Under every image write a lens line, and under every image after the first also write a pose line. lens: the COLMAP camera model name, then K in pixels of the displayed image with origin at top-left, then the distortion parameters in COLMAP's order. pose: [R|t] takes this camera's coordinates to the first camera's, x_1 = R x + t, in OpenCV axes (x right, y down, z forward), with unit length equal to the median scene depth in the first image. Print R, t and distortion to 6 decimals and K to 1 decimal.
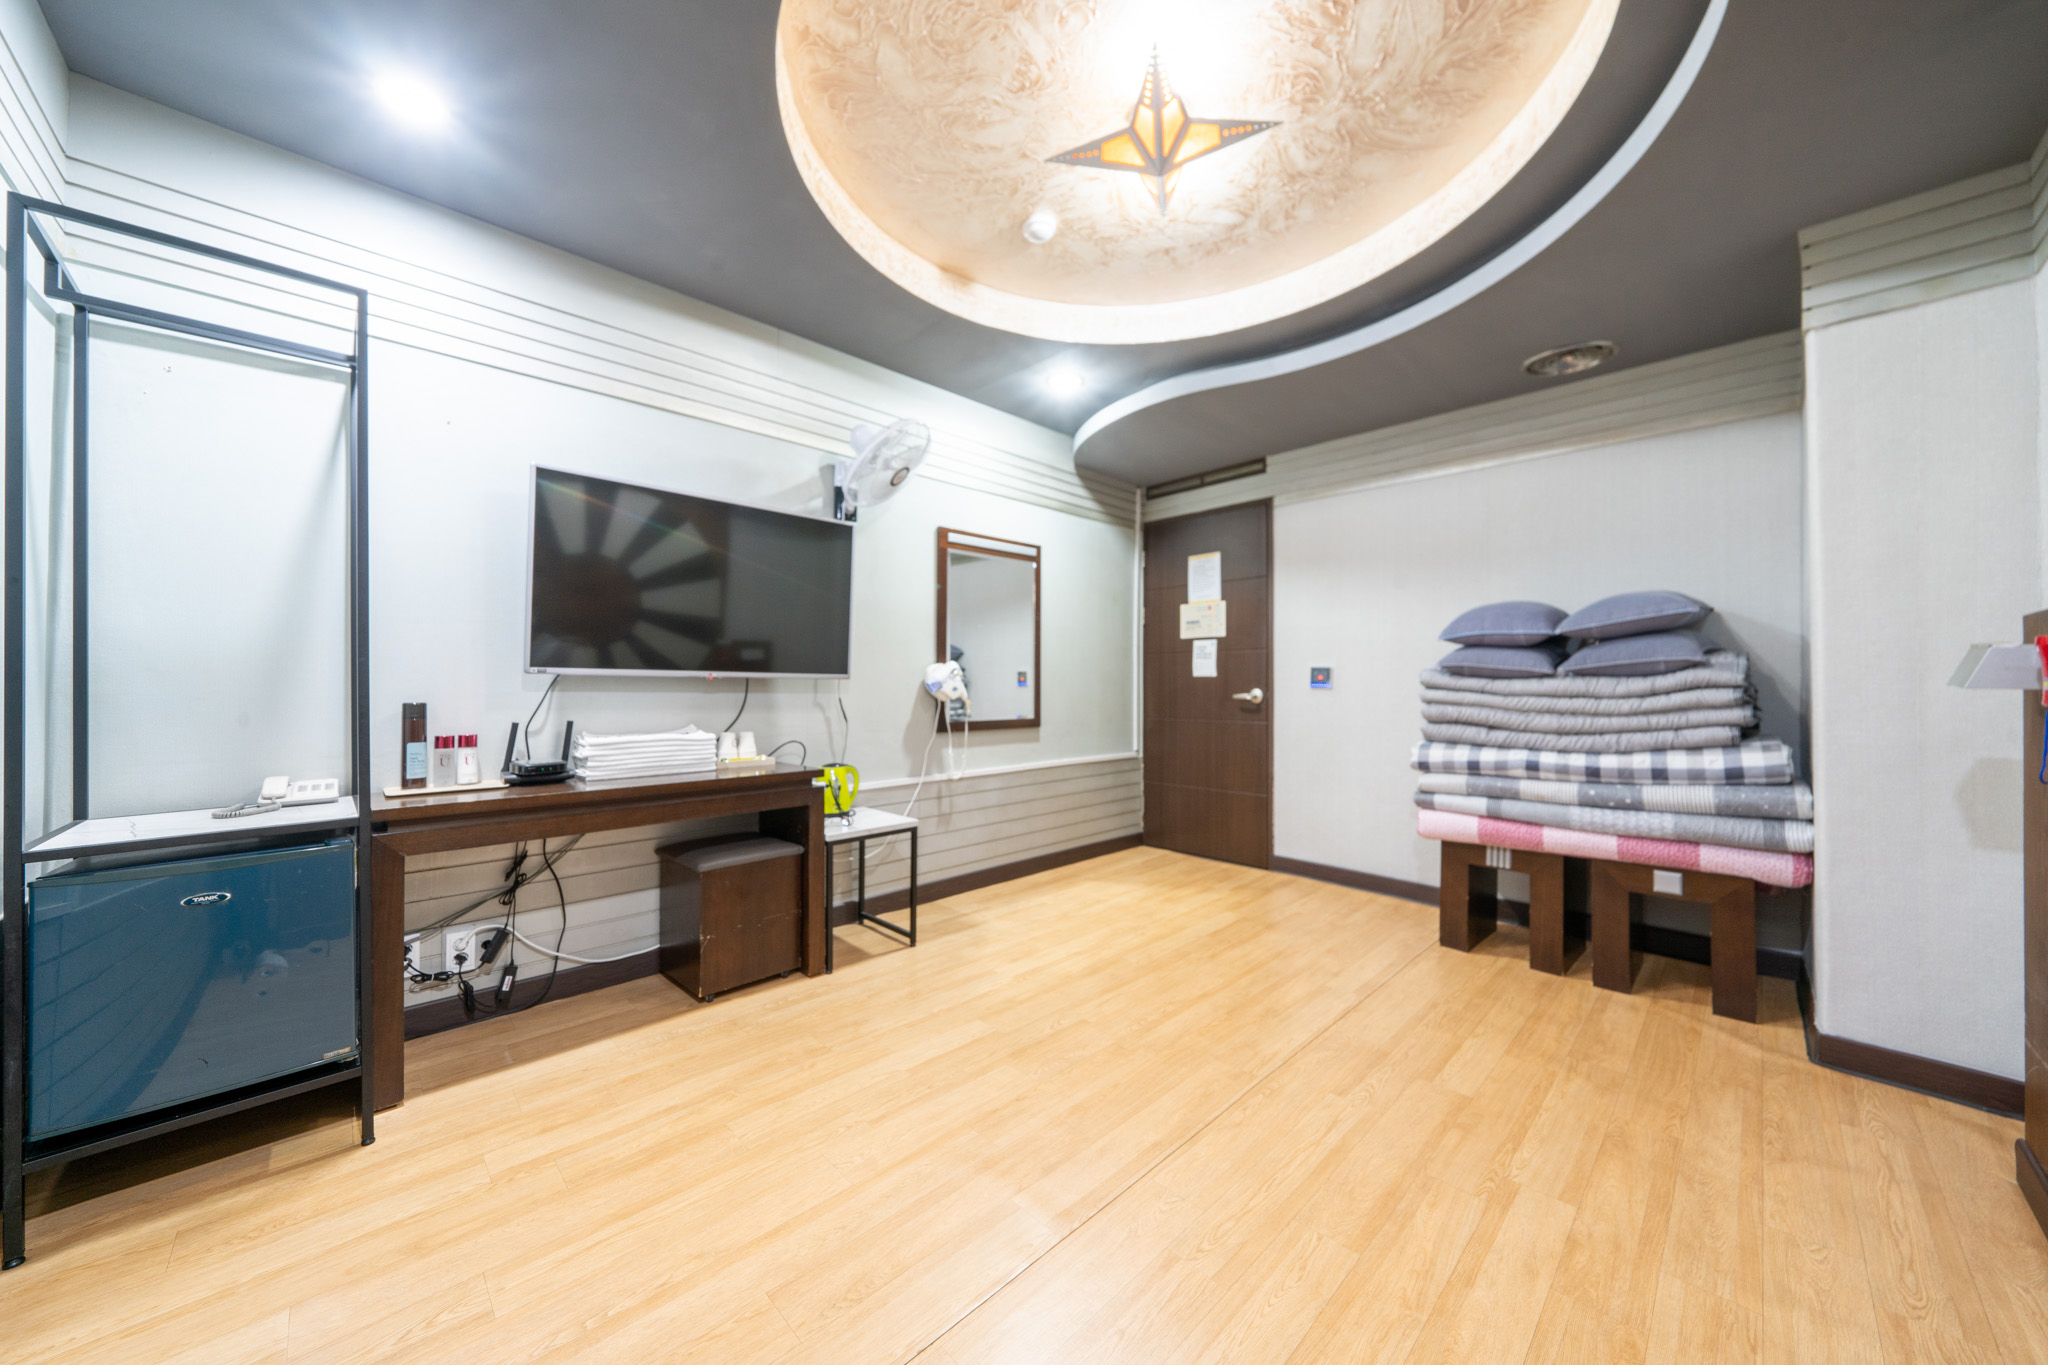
lens RADIAL K [[715.3, 0, 1036.7], [0, 715.3, 676.4], [0, 0, 1]] dist [0.001669, -0.000023]
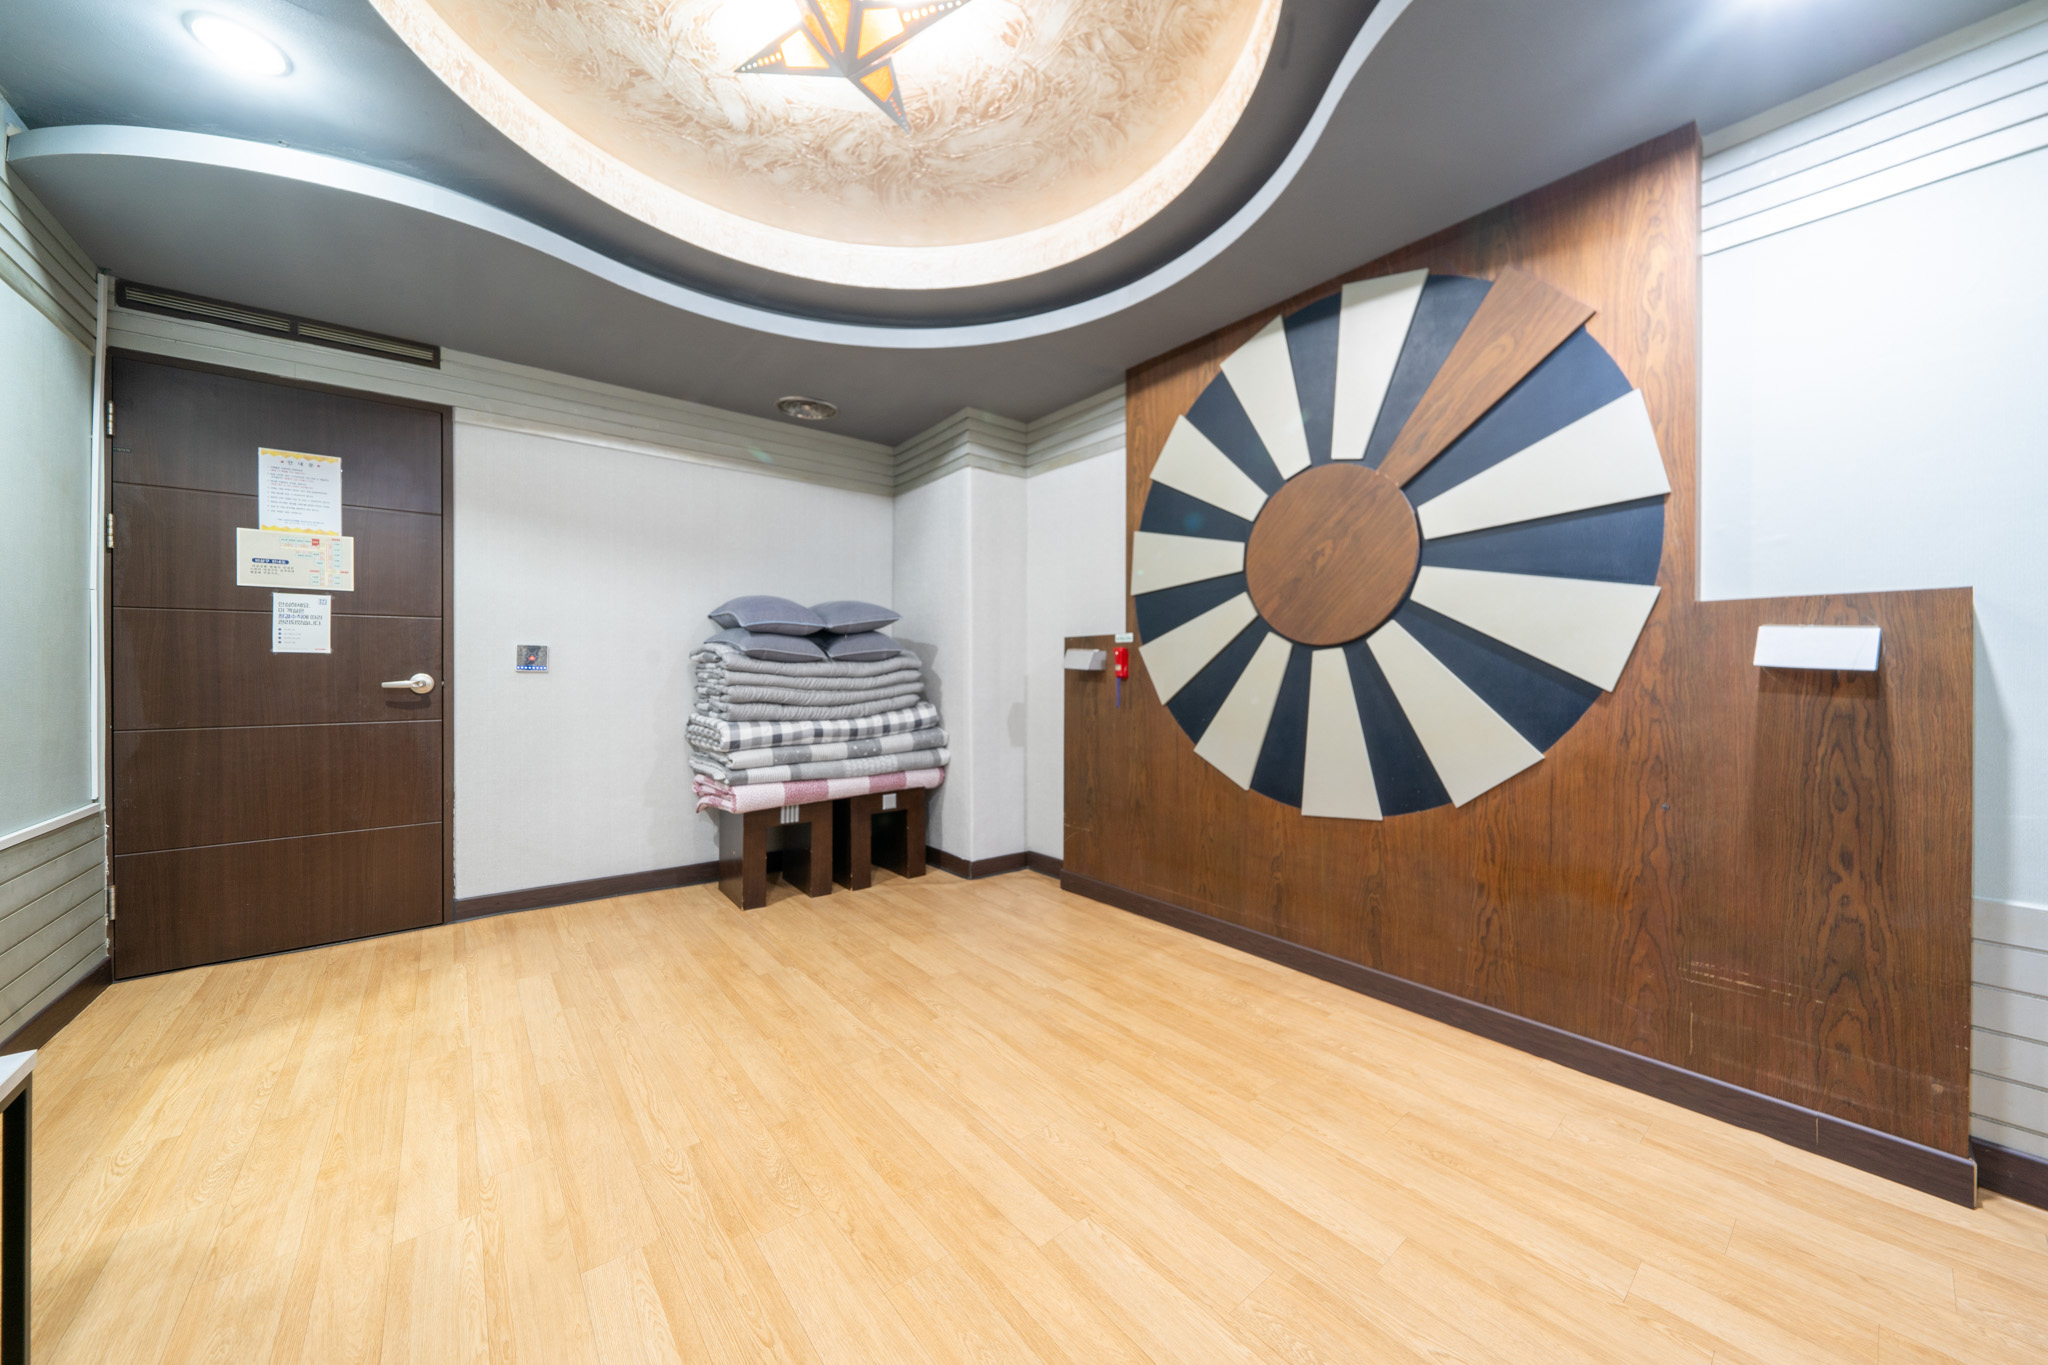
lens RADIAL K [[715.3, 0, 1032.6], [0, 715.3, 674.7], [0, 0, 1]] dist [0.001669, -0.000023]
pose [[0.092690, -0.009109, 0.995653, -0.507323], [-0.011989, 0.999875, 0.010264, 0.006737], [-0.995623, -0.012888, 0.092569, 0.519529]]
